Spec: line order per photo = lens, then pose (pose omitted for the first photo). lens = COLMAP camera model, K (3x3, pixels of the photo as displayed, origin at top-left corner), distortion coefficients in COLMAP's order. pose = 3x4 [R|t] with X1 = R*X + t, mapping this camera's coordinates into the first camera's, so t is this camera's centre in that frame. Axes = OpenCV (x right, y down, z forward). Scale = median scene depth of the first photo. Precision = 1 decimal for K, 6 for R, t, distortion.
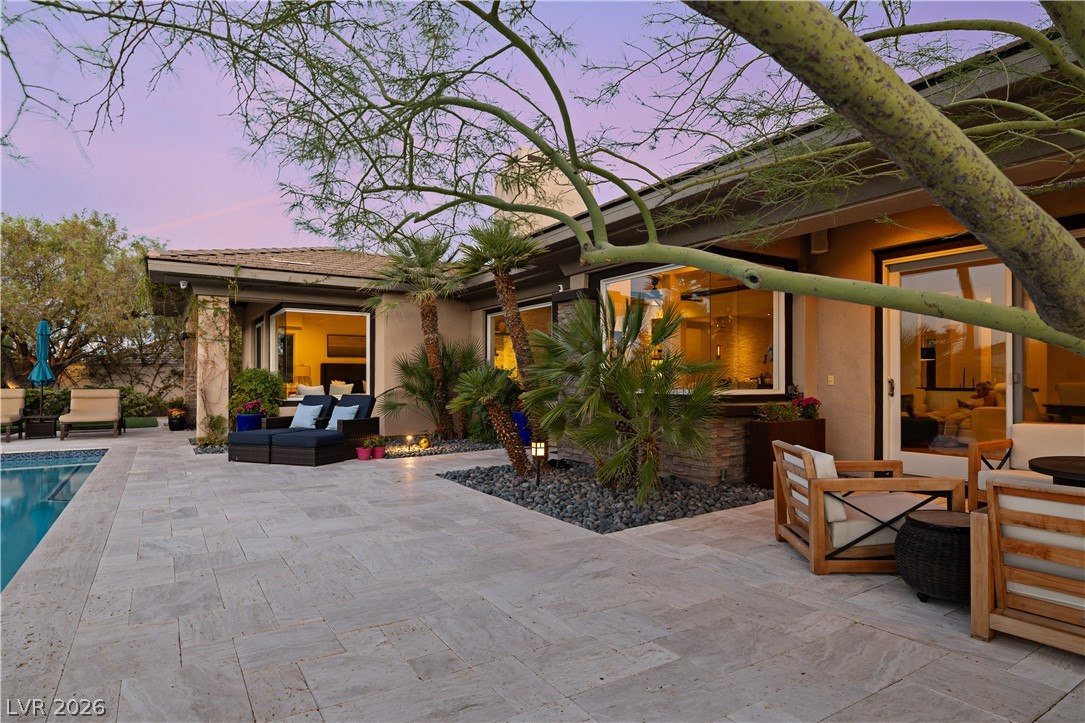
lens RADIAL K [[597.9, 0, 537.6], [0, 597.9, 381.0], [0, 0, 1]] dist [0.000808, 0.000024]
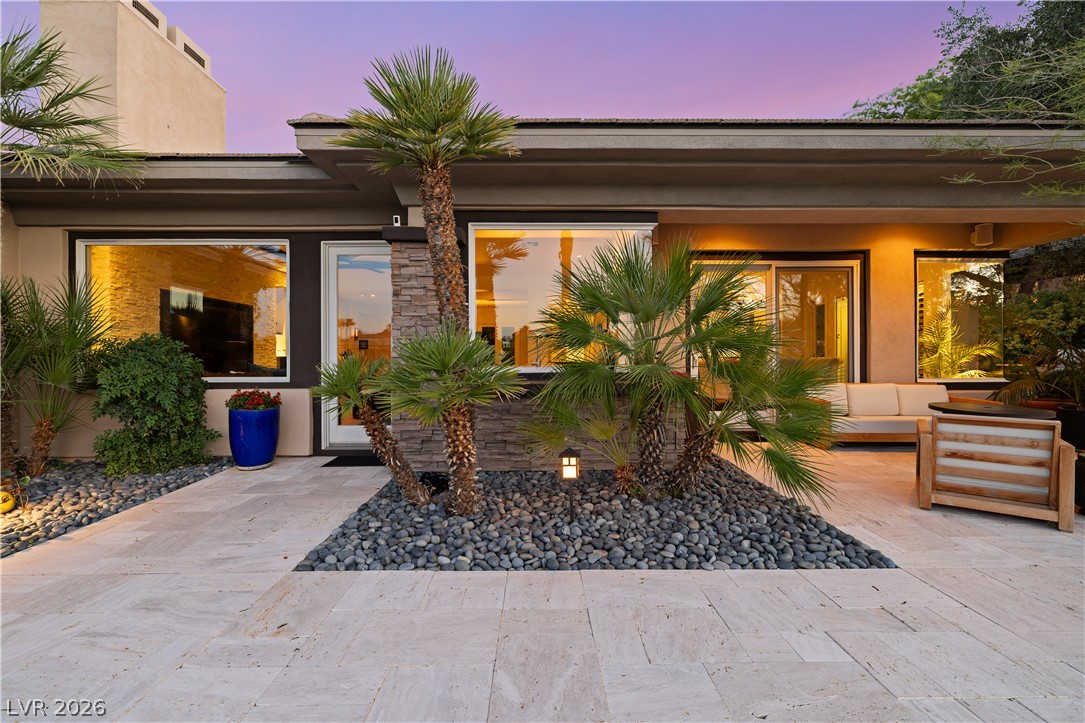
lens RADIAL K [[474.0, 0, 549.3], [0, 474.0, 358.2], [0, 0, 1]] dist [0.002498, 0.000512]
pose [[0.519695, -0.002012, 0.854349, -0.275717], [0.007709, 0.999968, -0.002334, 0.001094], [-0.854317, 0.007799, 0.519694, 0.490980]]
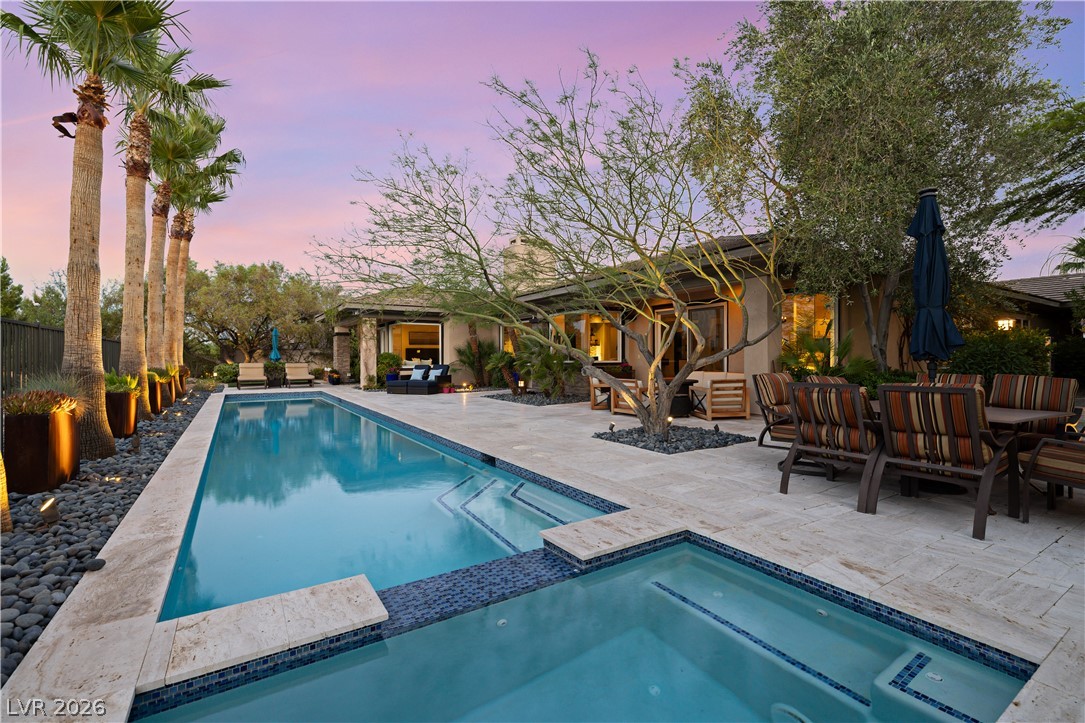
lens RADIAL K [[474.0, 0, 543.0], [0, 474.0, 359.1], [0, 0, 1]] dist [0.002498, 0.000512]
pose [[0.999940, -0.004892, 0.009842, 0.049300], [0.004868, 0.999985, 0.002456, 0.001252], [-0.009854, -0.002408, 0.999949, -0.690855]]
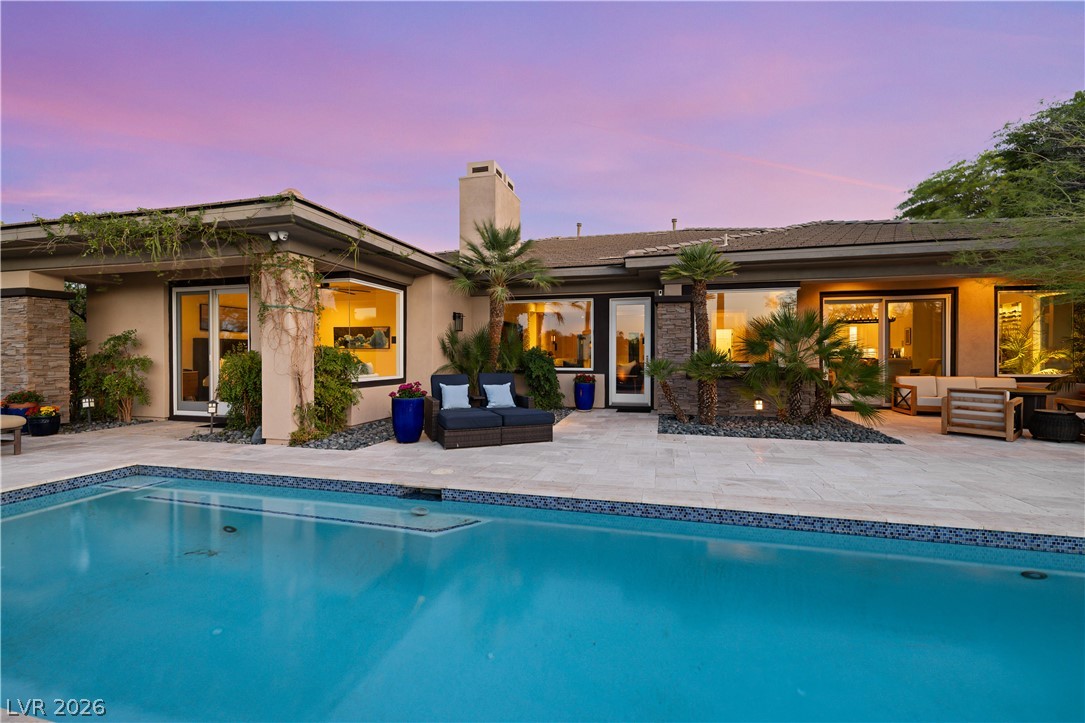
lens RADIAL K [[474.0, 0, 548.4], [0, 474.0, 360.1], [0, 0, 1]] dist [0.002498, 0.000512]
pose [[0.725750, -0.004716, 0.687943, -0.769621], [0.003272, 0.999989, 0.003403, -0.002694], [-0.687951, -0.000219, 0.725757, 0.323522]]
